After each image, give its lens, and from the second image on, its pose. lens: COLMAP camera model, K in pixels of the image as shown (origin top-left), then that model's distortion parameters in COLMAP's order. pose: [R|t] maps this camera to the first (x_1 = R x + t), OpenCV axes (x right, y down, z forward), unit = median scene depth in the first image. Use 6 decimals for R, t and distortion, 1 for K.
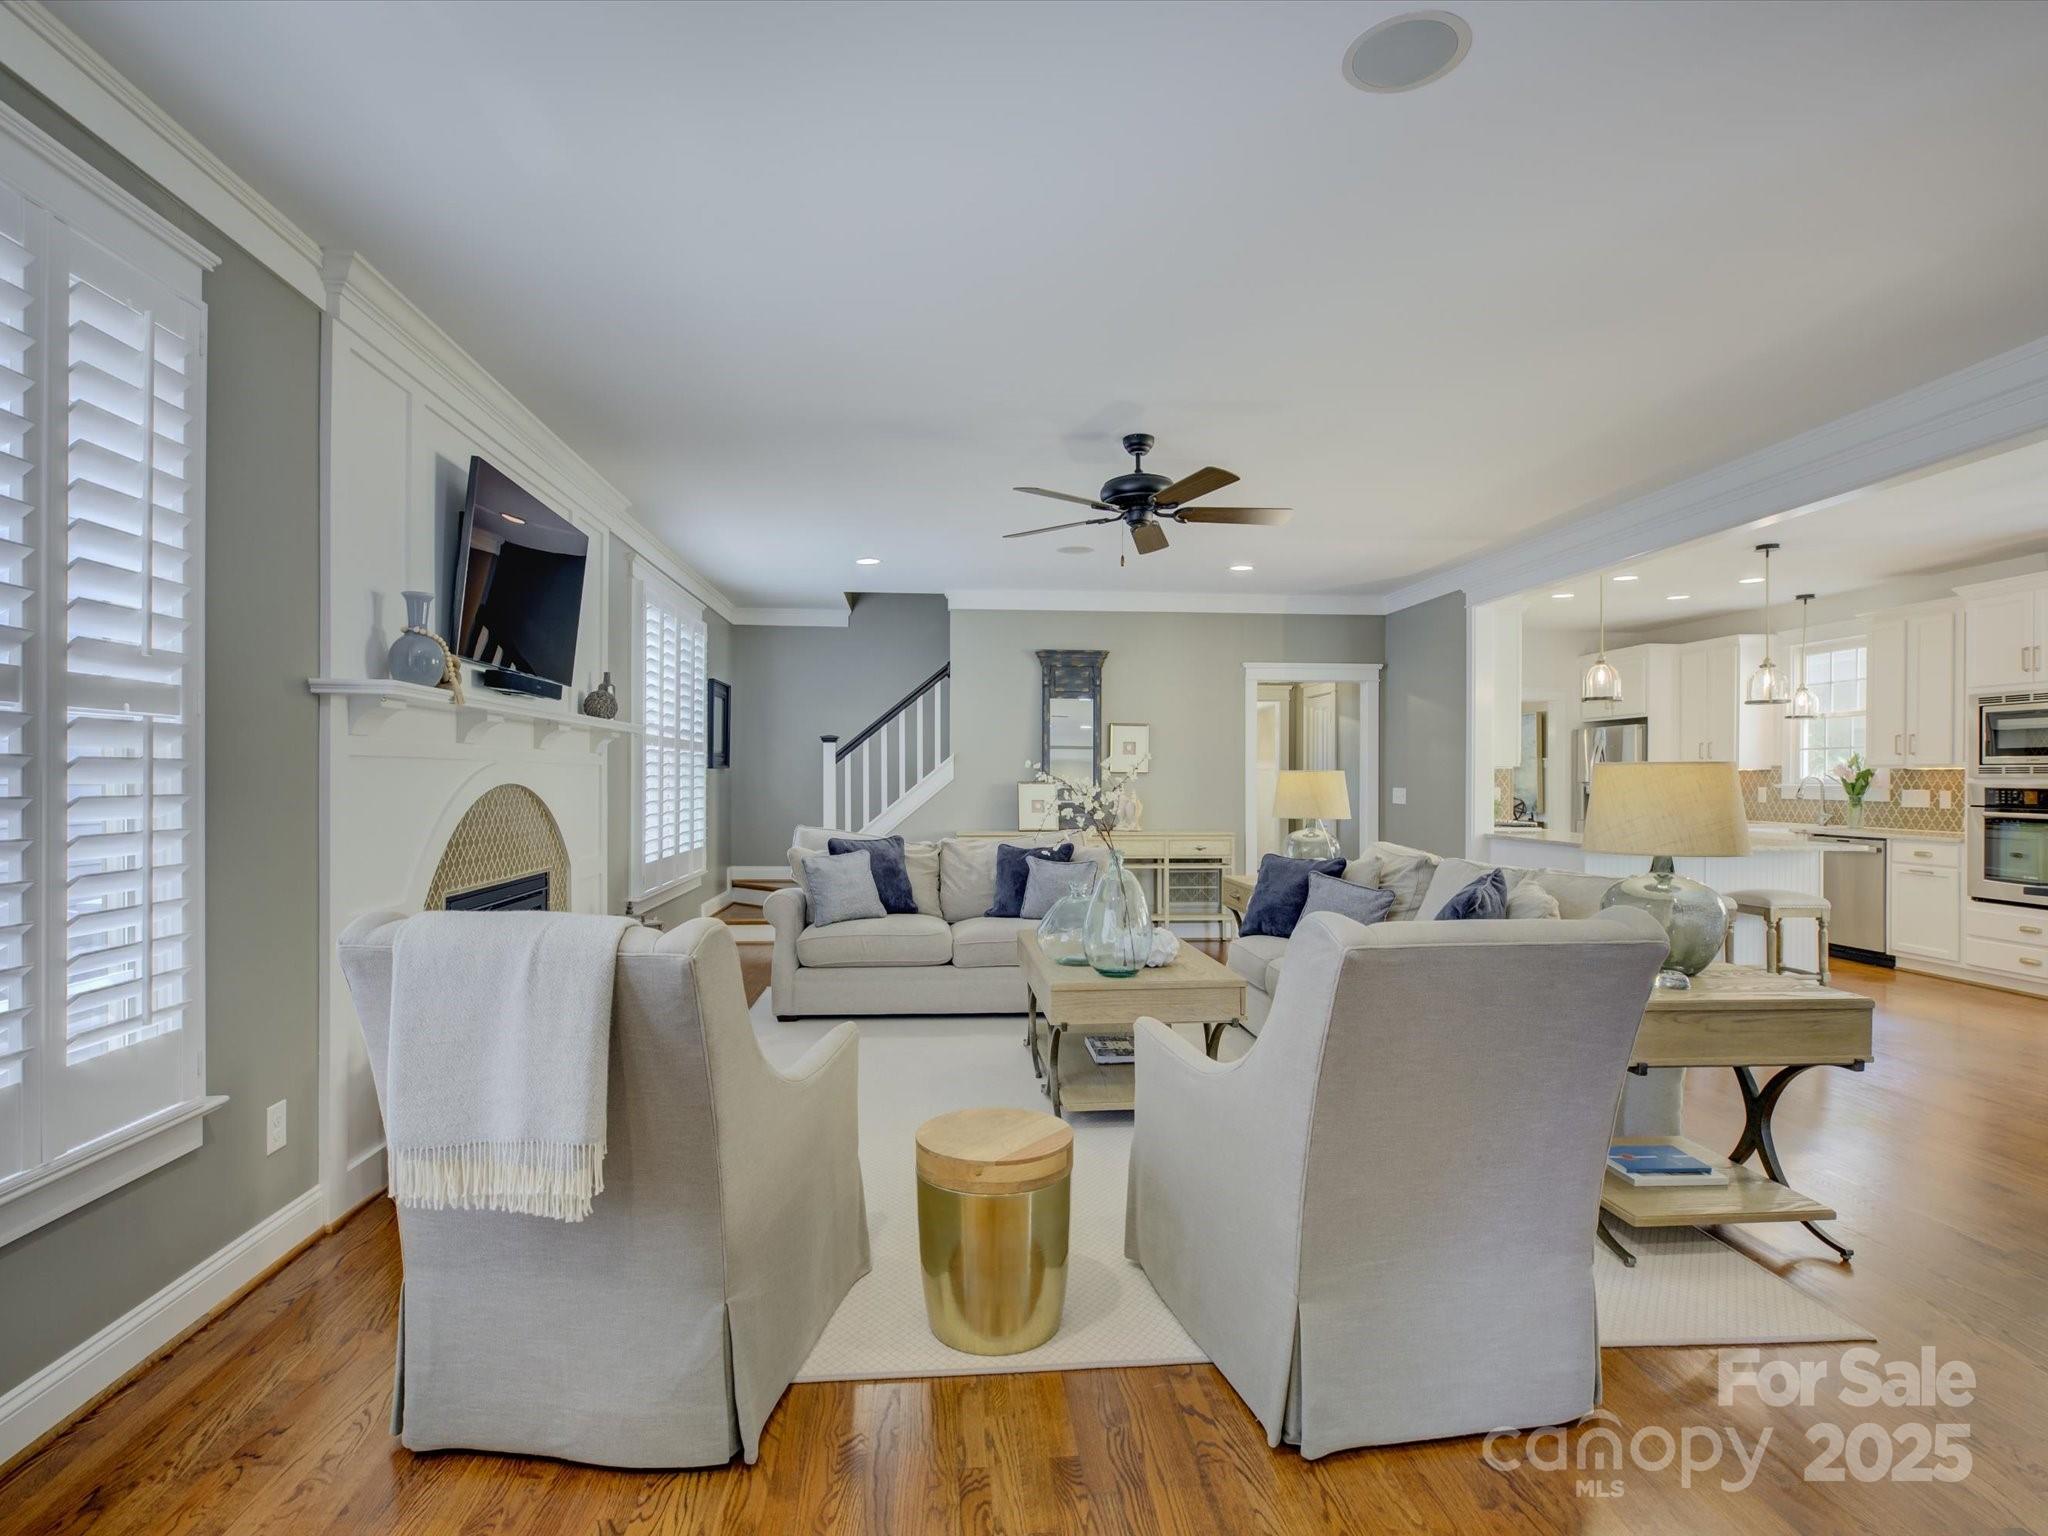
lens RADIAL K [[1056.0, 0, 1010.6], [0, 1056.0, 774.1], [0, 0, 1]] dist [-0.002356, -0.001083]
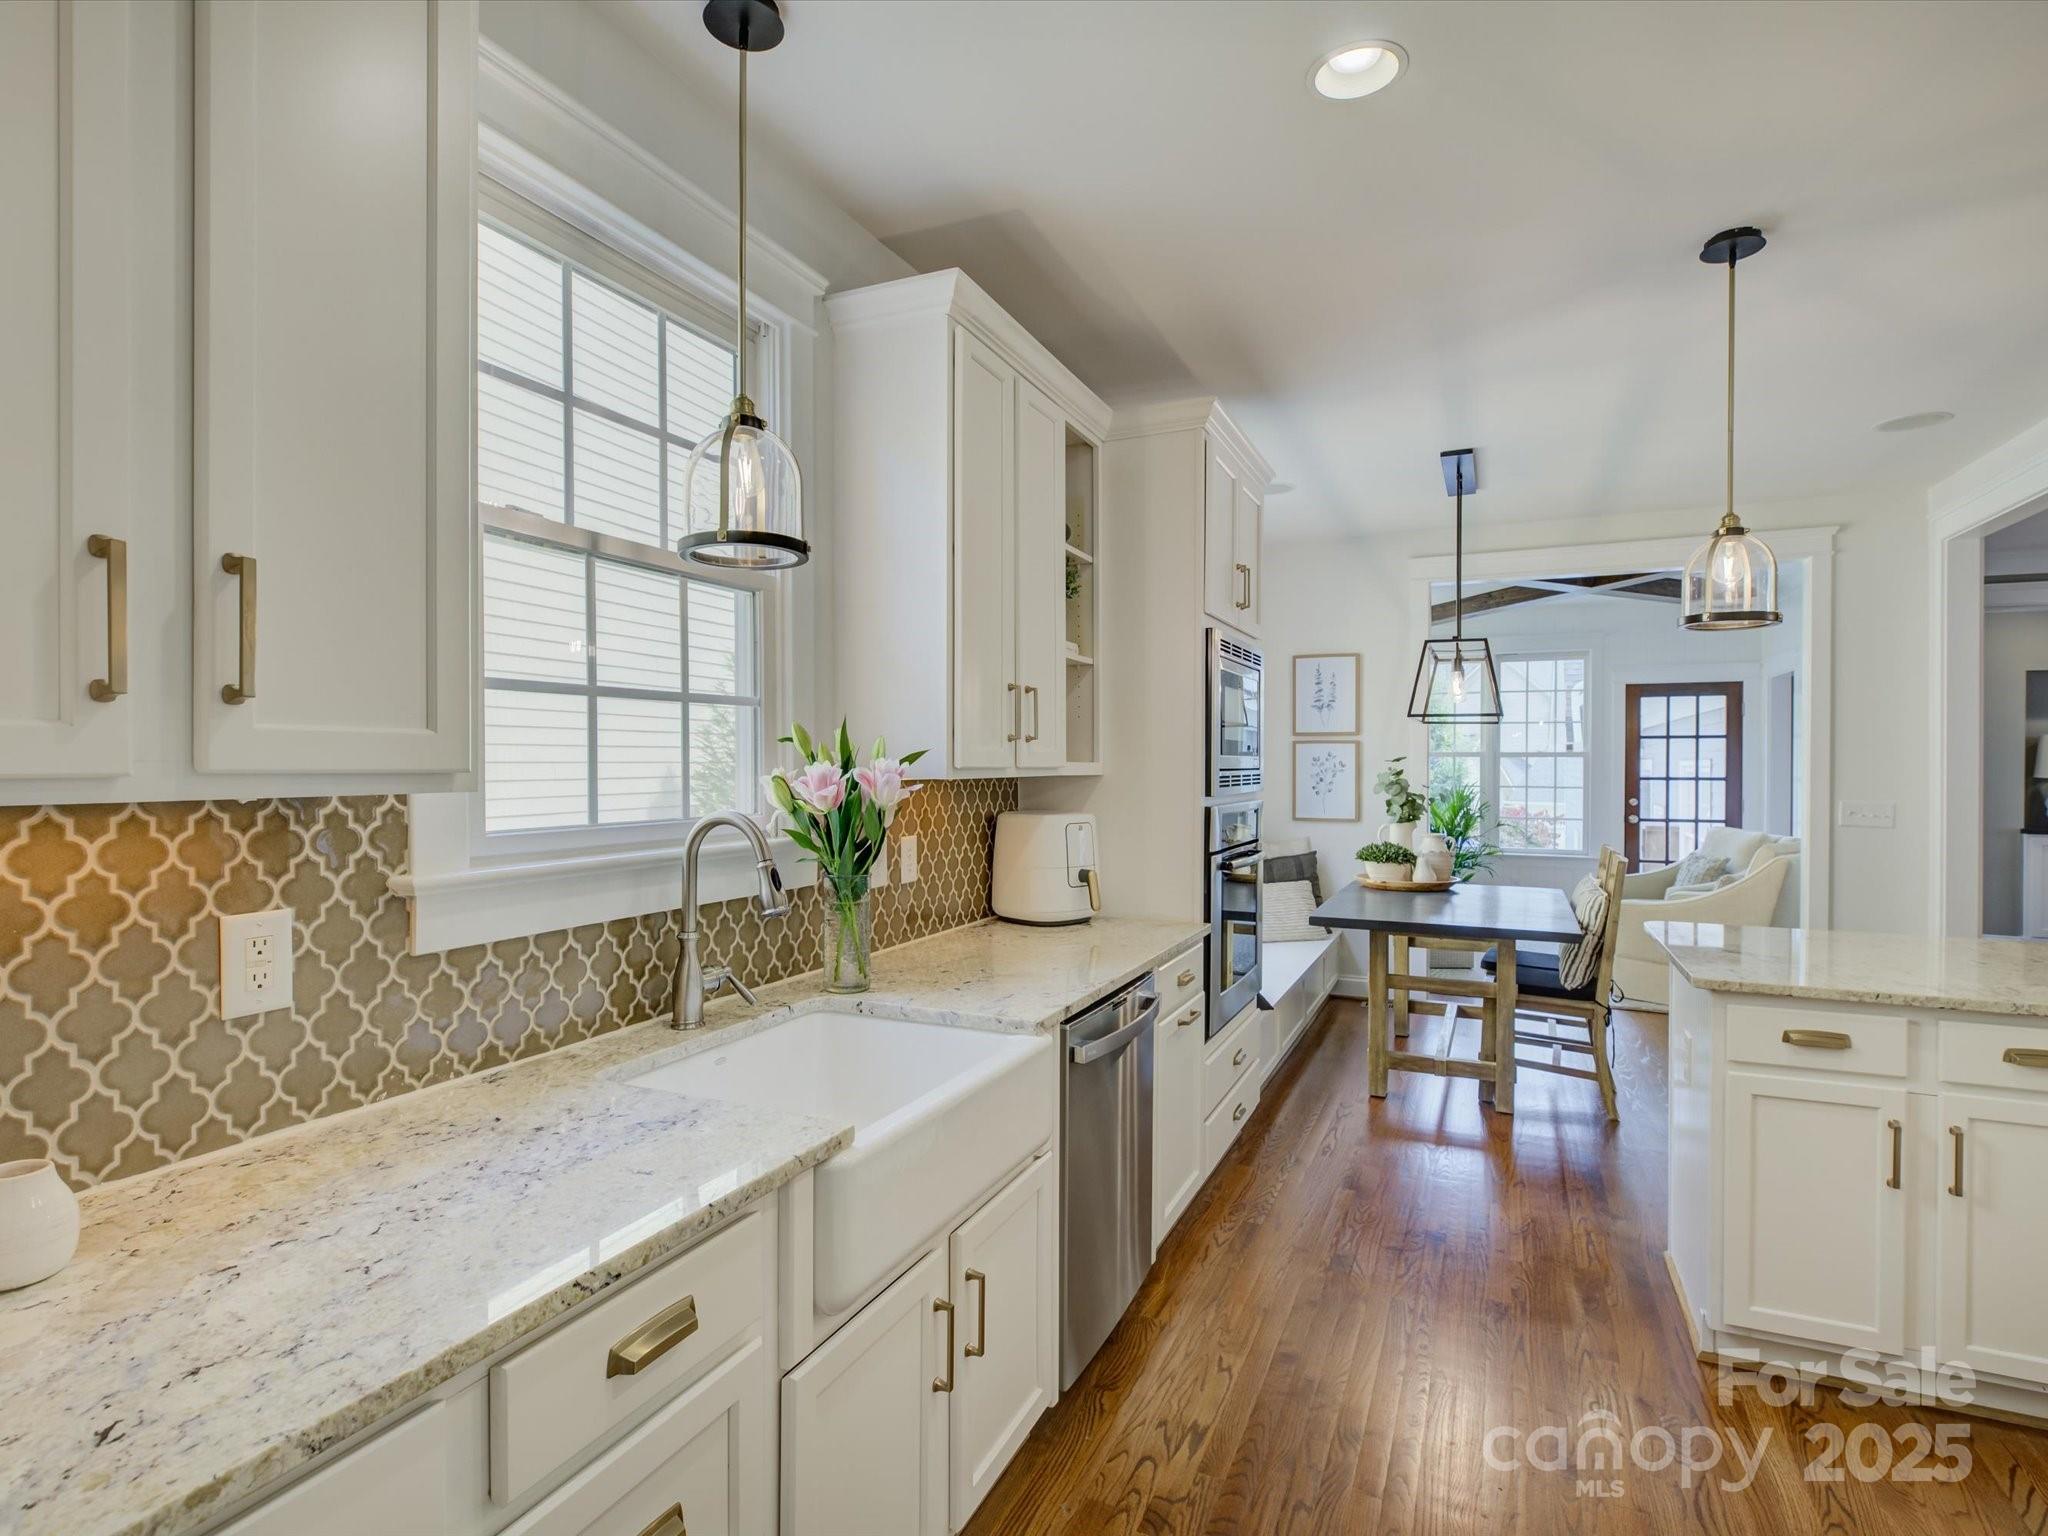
lens RADIAL K [[1052.3, 0, 1002.7], [0, 1052.3, 753.1], [0, 0, 1]] dist [-0.004012, -0.000745]
pose [[-0.867625, 0.000771, 0.497219, 0.628614], [-0.003464, 0.999965, -0.007594, -0.010598], [-0.497208, -0.008311, -0.867592, 1.237142]]
